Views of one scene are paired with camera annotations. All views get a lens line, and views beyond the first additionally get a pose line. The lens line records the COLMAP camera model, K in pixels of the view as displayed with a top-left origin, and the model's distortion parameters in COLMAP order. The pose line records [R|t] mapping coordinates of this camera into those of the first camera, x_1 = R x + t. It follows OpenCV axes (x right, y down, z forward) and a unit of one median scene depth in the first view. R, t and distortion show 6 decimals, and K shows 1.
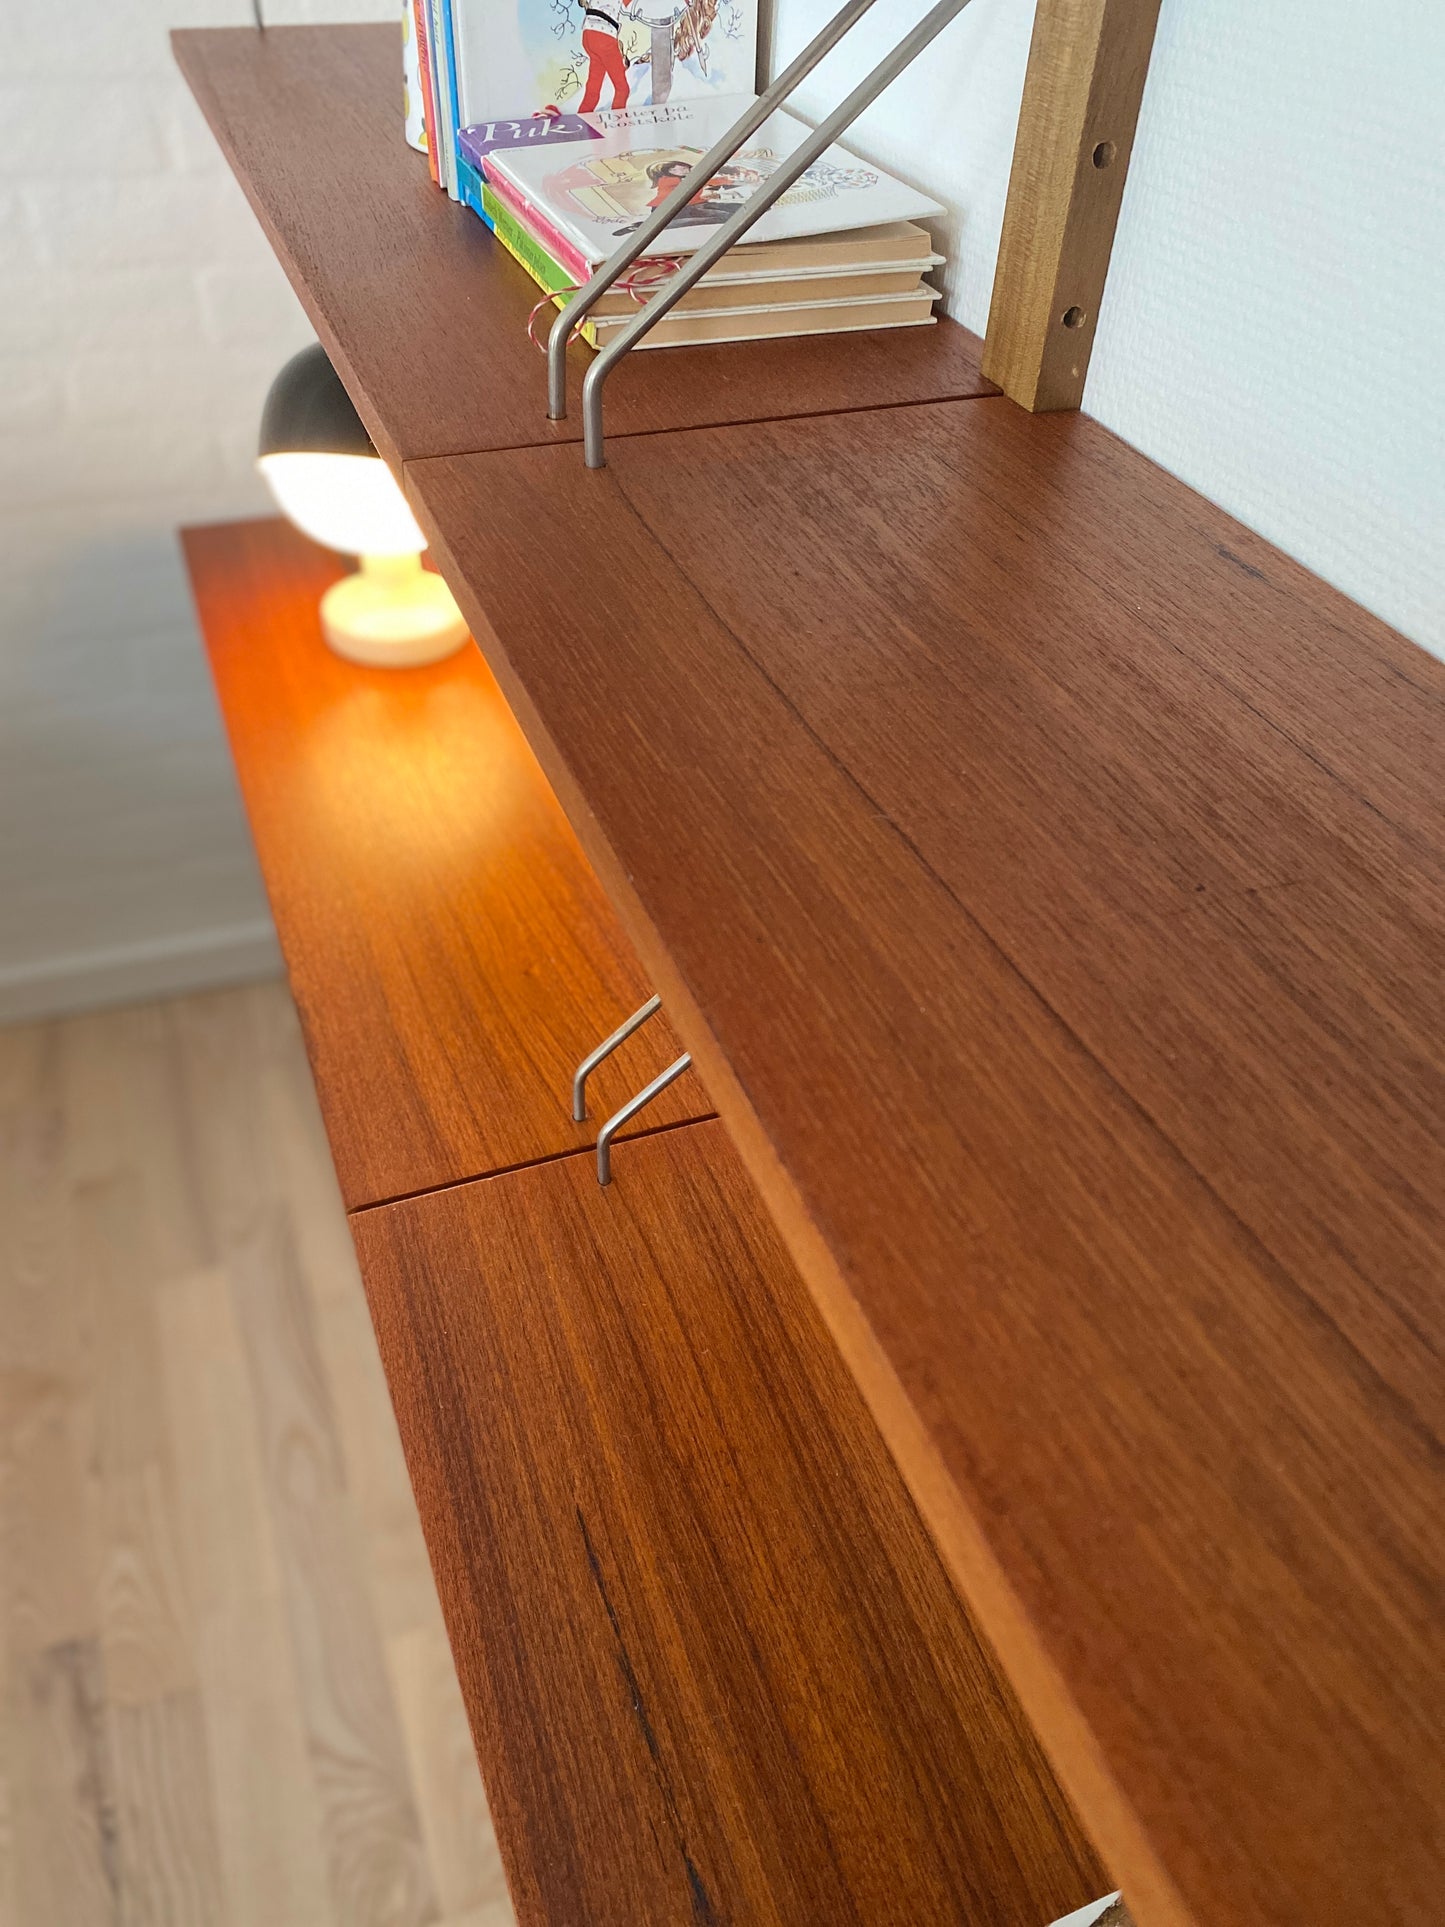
lens RADIAL K [[1489.2, 0, 732.6], [0, 1489.2, 957.3], [0, 0, 1]] dist [0.007896, -0.000127]
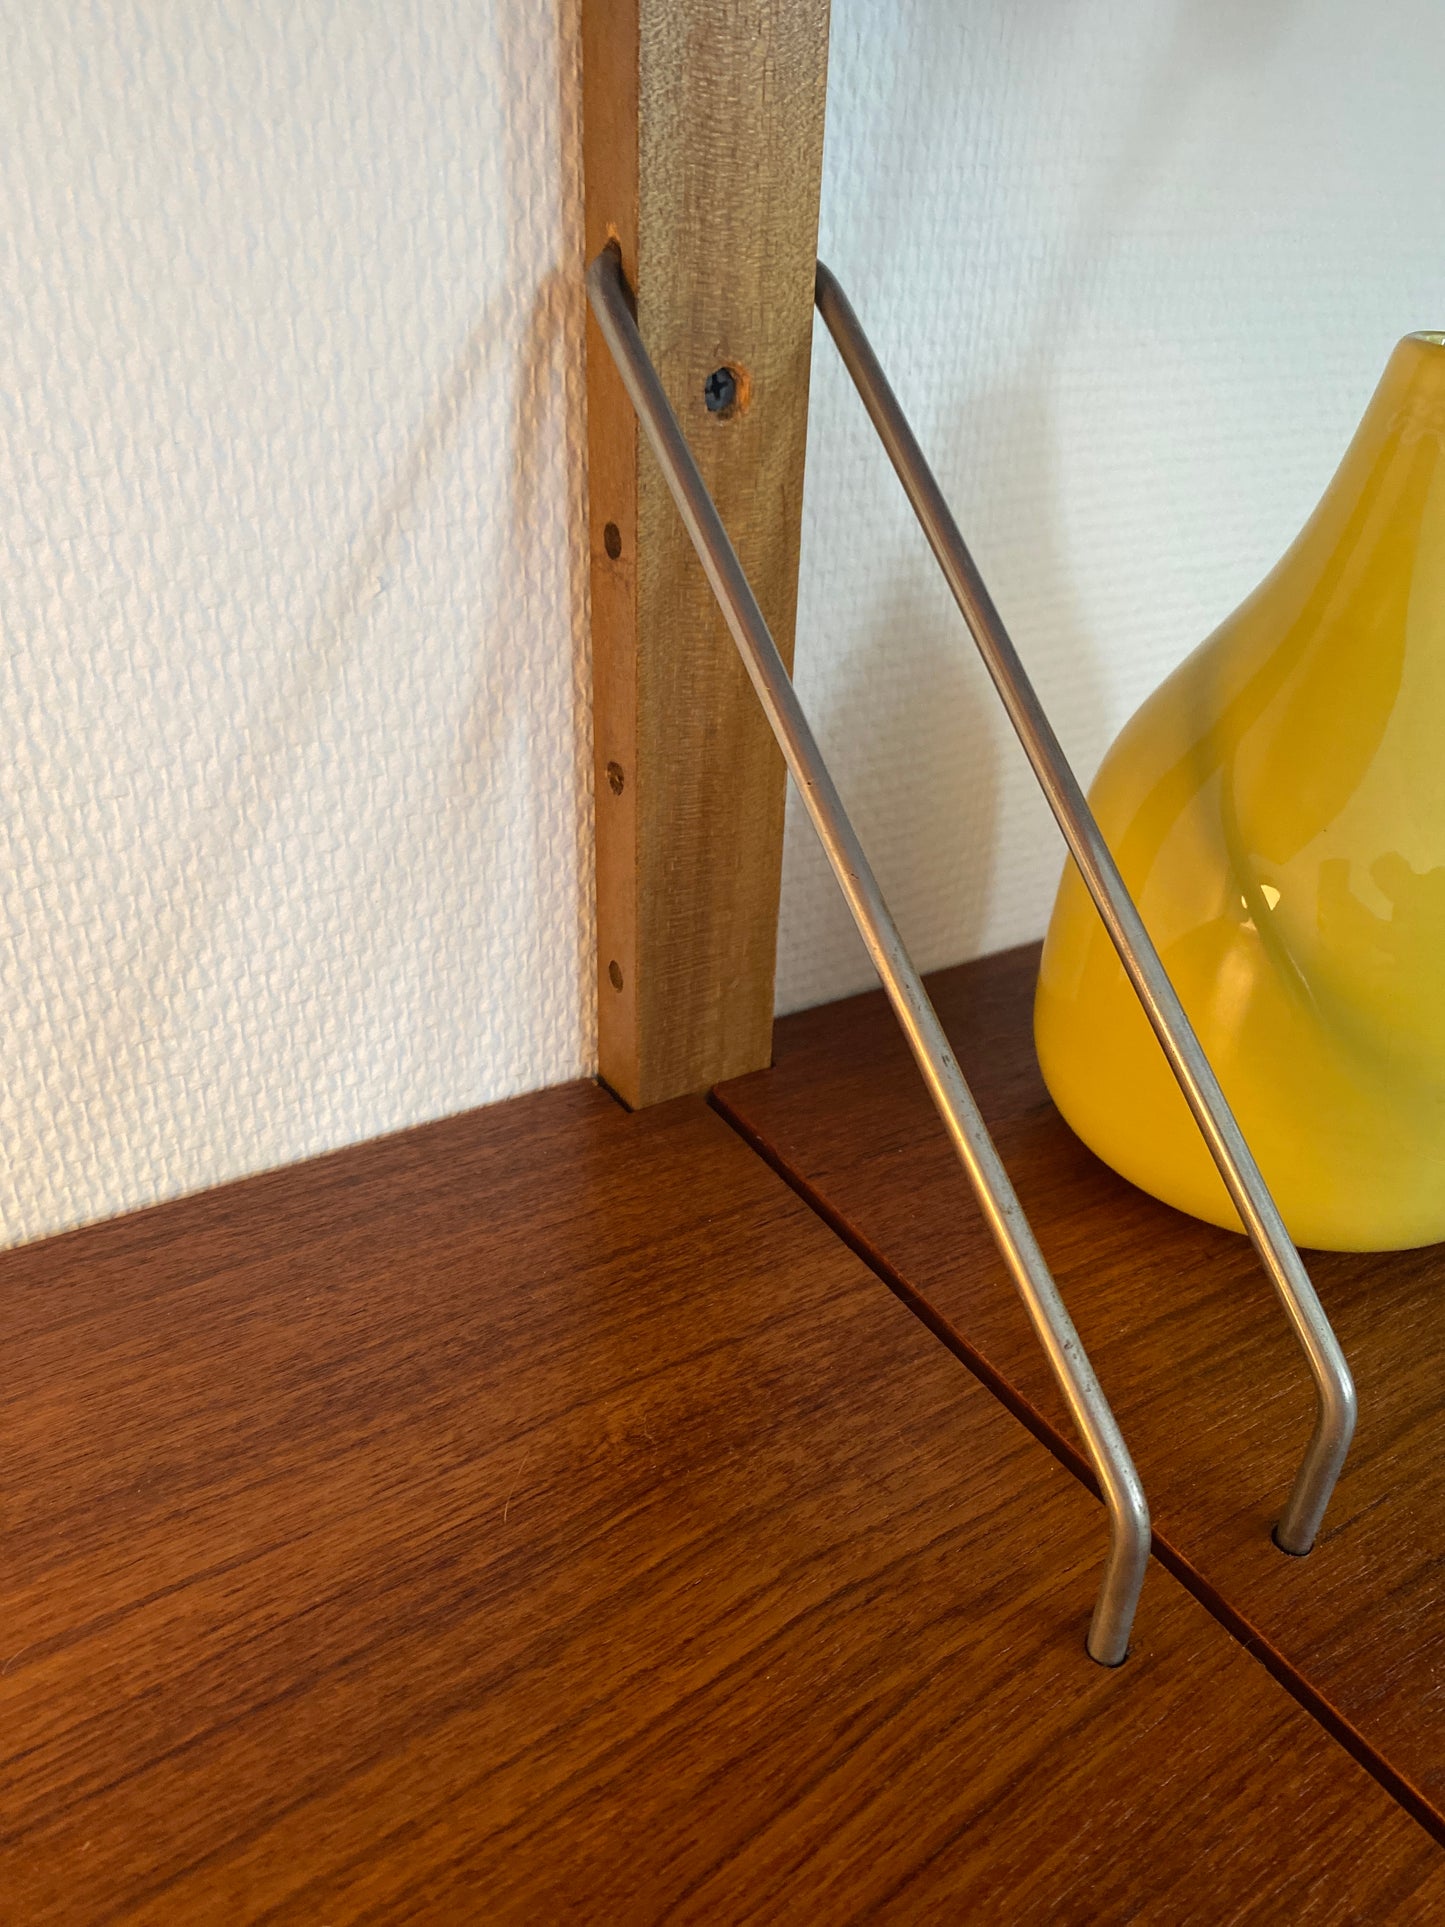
lens RADIAL K [[1479.5, 0, 722.5], [0, 1479.5, 963.5], [0, 0, 1]] dist [0.000353, -0.000321]
pose [[-0.168475, -0.529081, 0.831679, -0.283352], [0.602825, 0.612257, 0.511609, -0.203573], [-0.779884, 0.587550, 0.215793, 0.928191]]
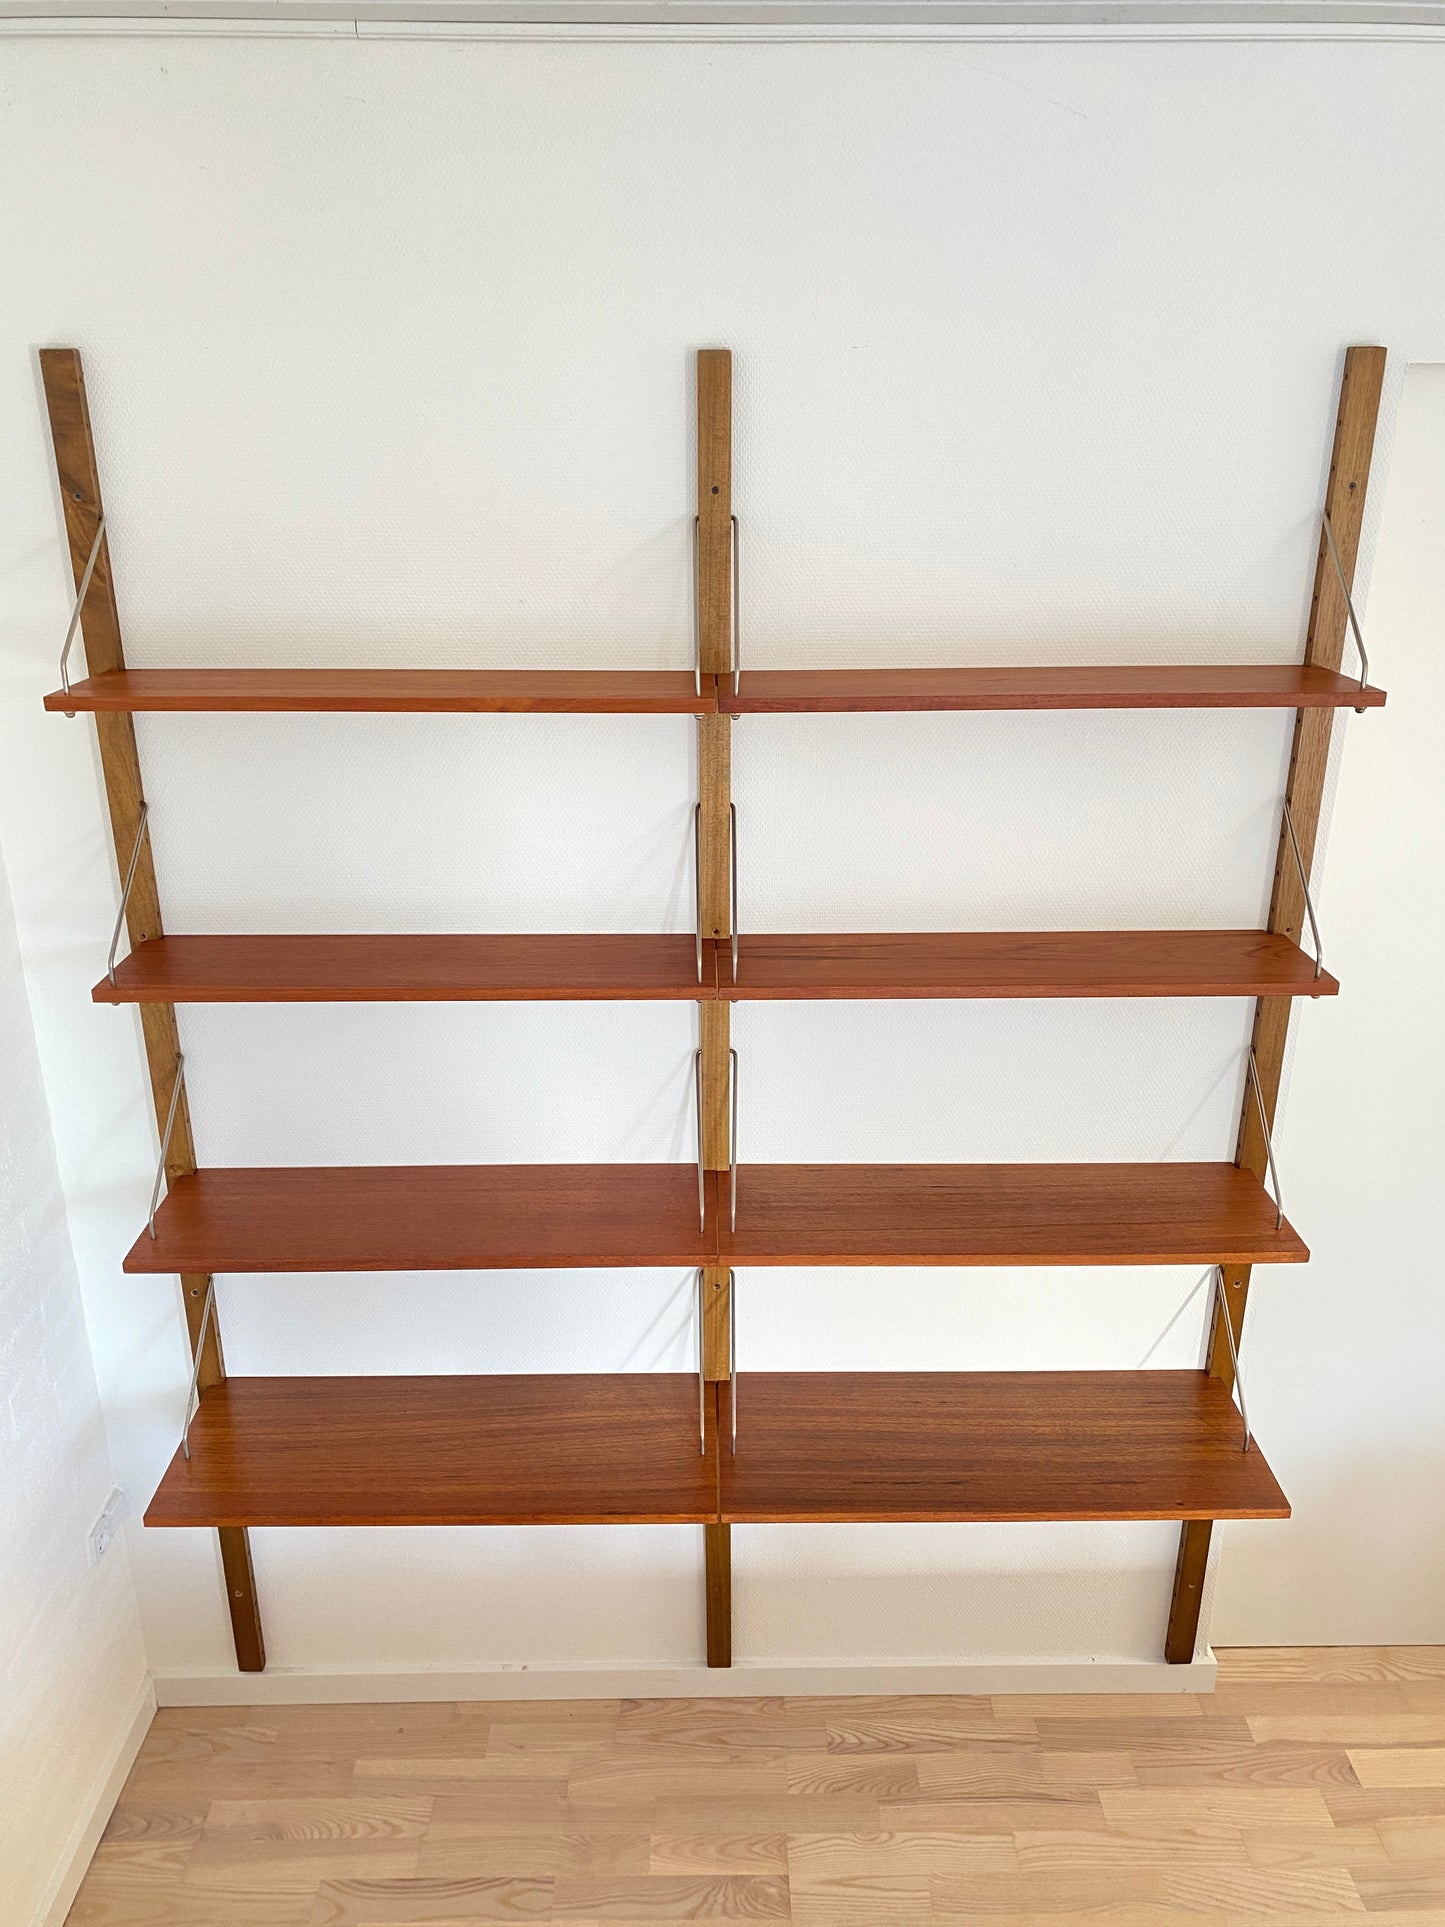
lens RADIAL K [[1479.5, 0, 722.5], [0, 1479.5, 963.5], [0, 0, 1]] dist [0.000353, -0.000321]
pose [[0.350882, -0.374270, 0.858373, -2.151178], [0.620194, 0.779672, 0.086435, -0.835943], [-0.701599, 0.502029, 0.505693, -0.894001]]
